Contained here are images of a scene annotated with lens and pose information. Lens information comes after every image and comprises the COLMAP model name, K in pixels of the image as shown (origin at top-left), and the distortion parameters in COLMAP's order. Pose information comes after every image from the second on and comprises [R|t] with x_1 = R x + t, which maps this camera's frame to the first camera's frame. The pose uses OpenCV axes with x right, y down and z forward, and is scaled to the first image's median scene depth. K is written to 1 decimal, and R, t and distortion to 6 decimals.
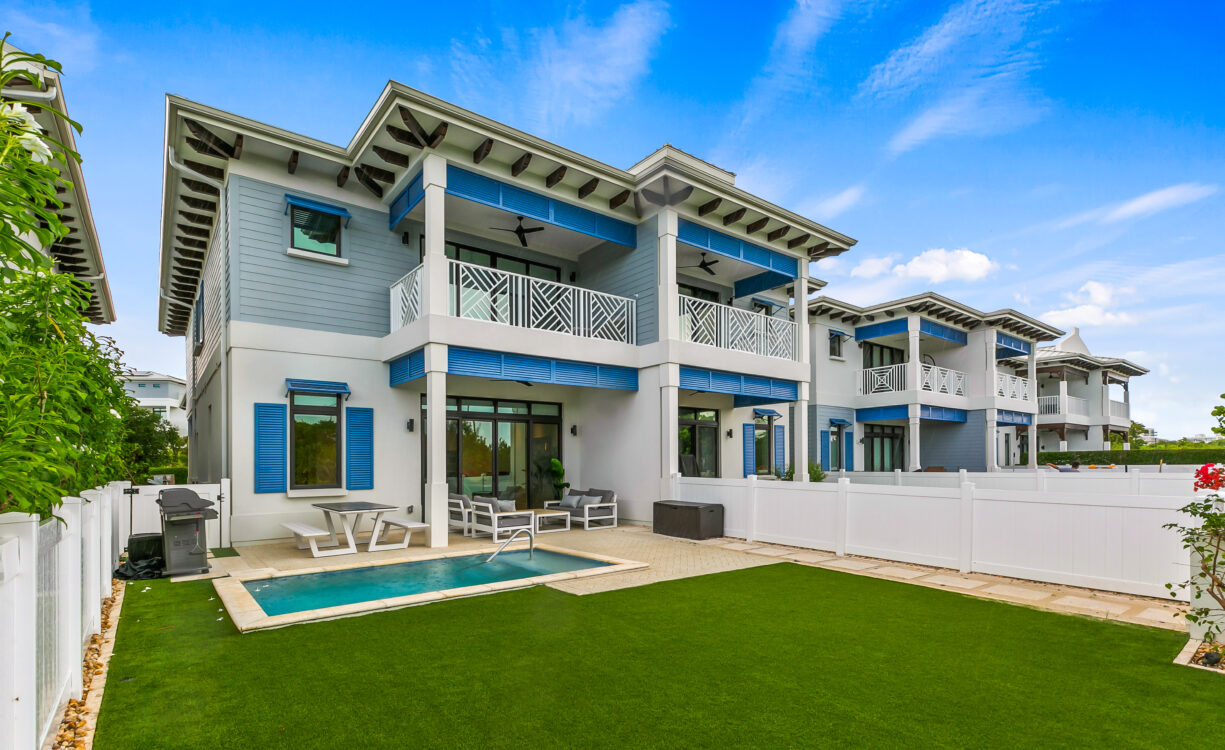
lens RADIAL K [[556.1, 0, 618.8], [0, 556.1, 346.7], [0, 0, 1]] dist [0.000506, 0.000596]
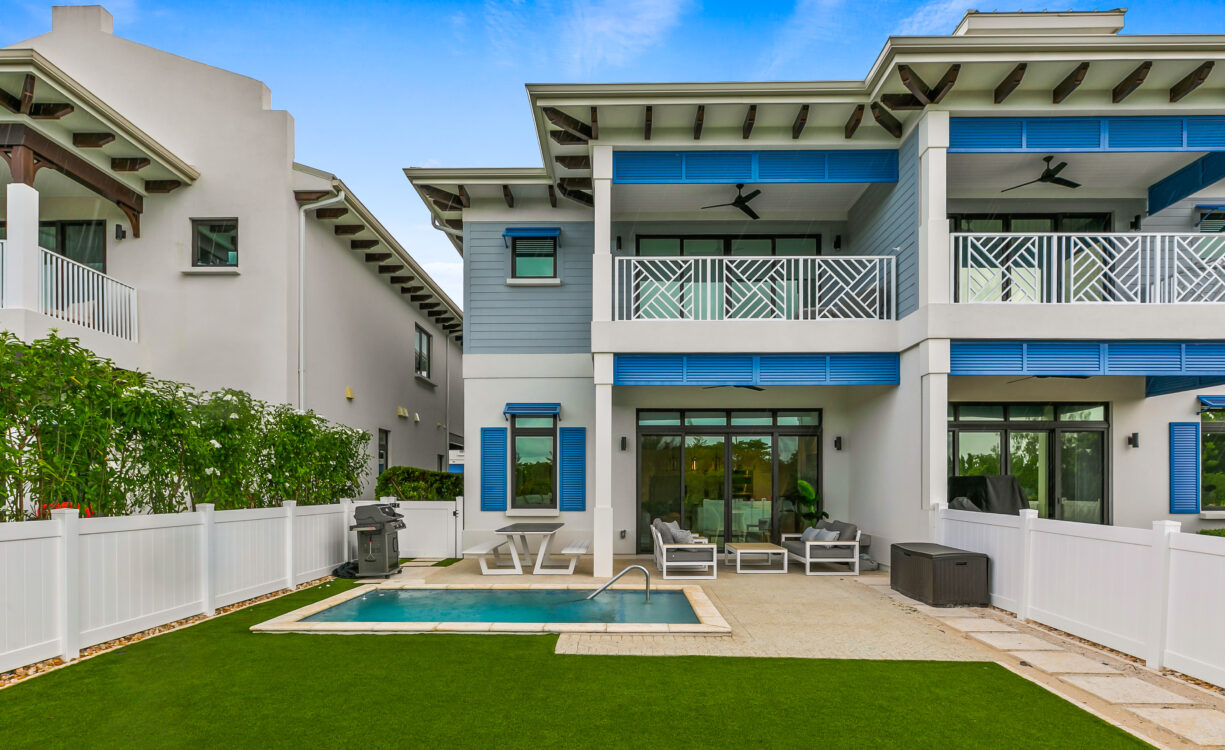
lens RADIAL K [[629.1, 0, 612.5], [0, 629.1, 375.0], [0, 0, 1]] dist [-0.001535, -0.001031]
pose [[0.781745, -0.098272, -0.615807, 0.271747], [0.119303, 0.992833, -0.006988, 0.034094], [0.612080, -0.068005, 0.787866, 0.177387]]
